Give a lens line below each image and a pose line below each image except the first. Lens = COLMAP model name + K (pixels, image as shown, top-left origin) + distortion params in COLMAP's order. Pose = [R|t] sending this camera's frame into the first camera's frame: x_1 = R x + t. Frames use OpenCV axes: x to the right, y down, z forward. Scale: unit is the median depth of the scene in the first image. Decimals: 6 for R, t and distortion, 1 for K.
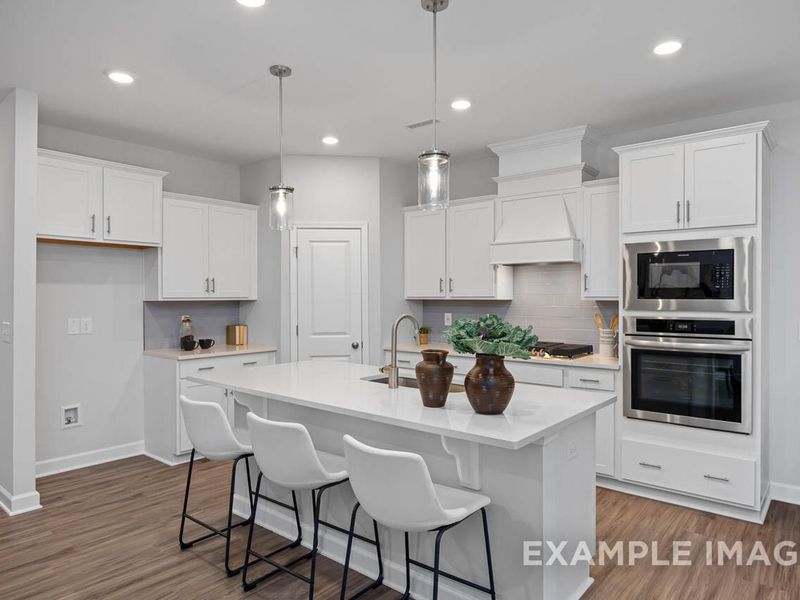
lens RADIAL K [[524.4, 0, 399.0], [0, 524.4, 302.9], [0, 0, 1]] dist [-0.005908, -0.000696]
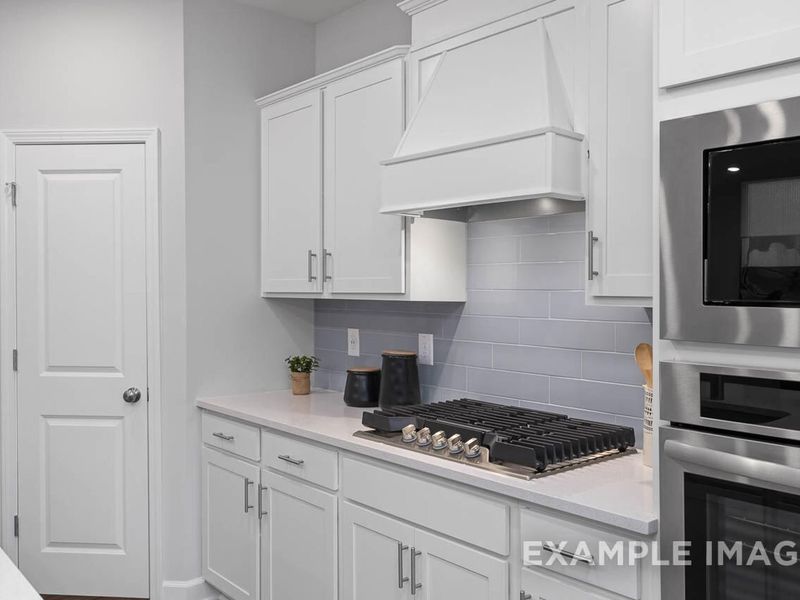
lens RADIAL K [[729.3, 0, 398.4], [0, 729.3, 294.6], [0, 0, 1]] dist [0.004406, 0.000000]
pose [[0.986703, 0.011637, -0.162120, 0.306974], [-0.013136, 0.999880, -0.008178, -0.007211], [0.162005, 0.010199, 0.986737, 0.495939]]
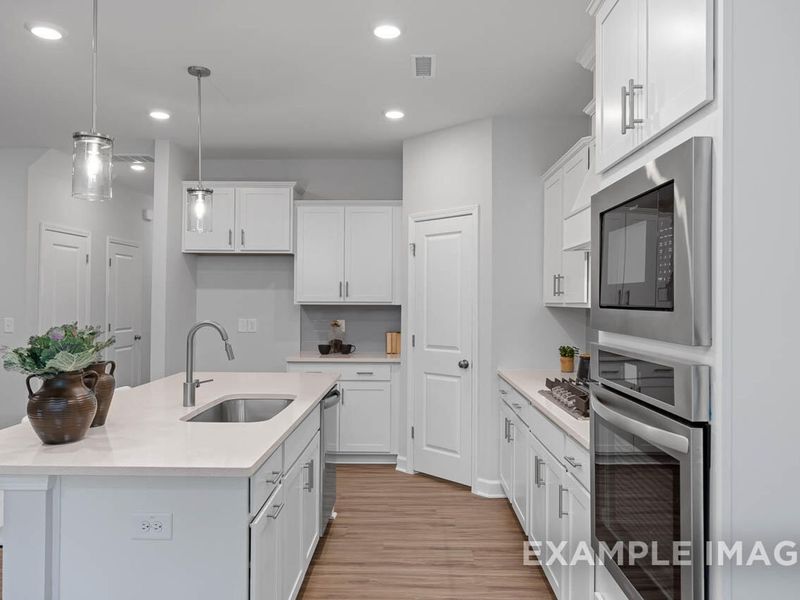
lens RADIAL K [[590.7, 0, 394.8], [0, 590.7, 293.7], [0, 0, 1]] dist [-0.006921, -0.000466]
pose [[0.630619, -0.004484, -0.776079, 0.651105], [-0.017085, 0.999661, -0.019658, -0.006196], [0.775904, 0.025656, 0.630329, 0.448344]]
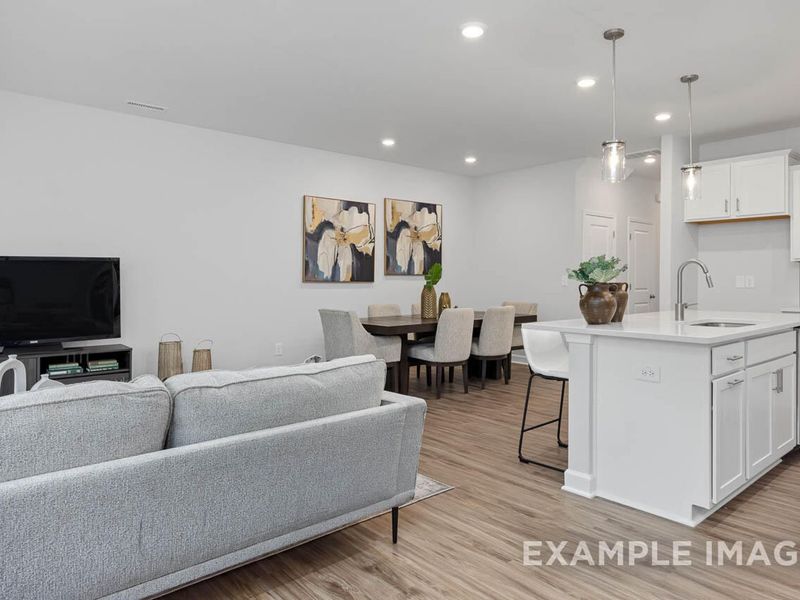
lens RADIAL K [[524.4, 0, 431.1], [0, 524.4, 281.6], [0, 0, 1]] dist [-0.005908, -0.000696]
pose [[-0.138116, 0.003443, -0.990410, 0.873053], [-0.015647, 0.999862, 0.005658, 0.051709], [0.990293, 0.016278, -0.138043, 0.412033]]
